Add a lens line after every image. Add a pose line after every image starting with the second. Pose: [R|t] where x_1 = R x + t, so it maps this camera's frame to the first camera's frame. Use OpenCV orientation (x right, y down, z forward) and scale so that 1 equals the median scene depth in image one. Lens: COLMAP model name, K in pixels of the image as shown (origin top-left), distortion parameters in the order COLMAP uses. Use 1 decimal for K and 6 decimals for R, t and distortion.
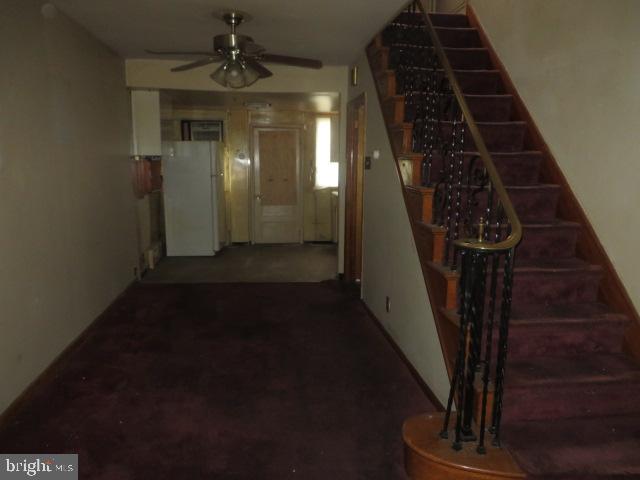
lens RADIAL K [[478.7, 0, 322.2], [0, 478.7, 243.2], [0, 0, 1]] dist [-0.022385, -0.001973]
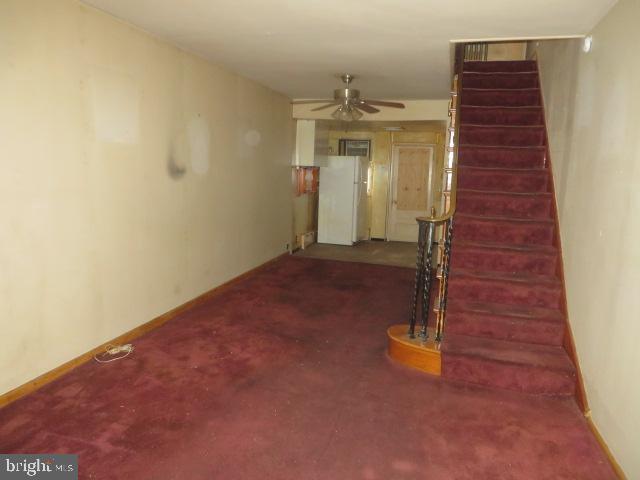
lens RADIAL K [[478.7, 0, 318.4], [0, 478.7, 238.4], [0, 0, 1]] dist [-0.022385, -0.001973]
pose [[0.922566, 0.078699, -0.377727, 0.182613], [-0.092808, 0.995498, -0.019263, 0.043018], [0.374510, 0.052827, 0.925717, -0.228468]]
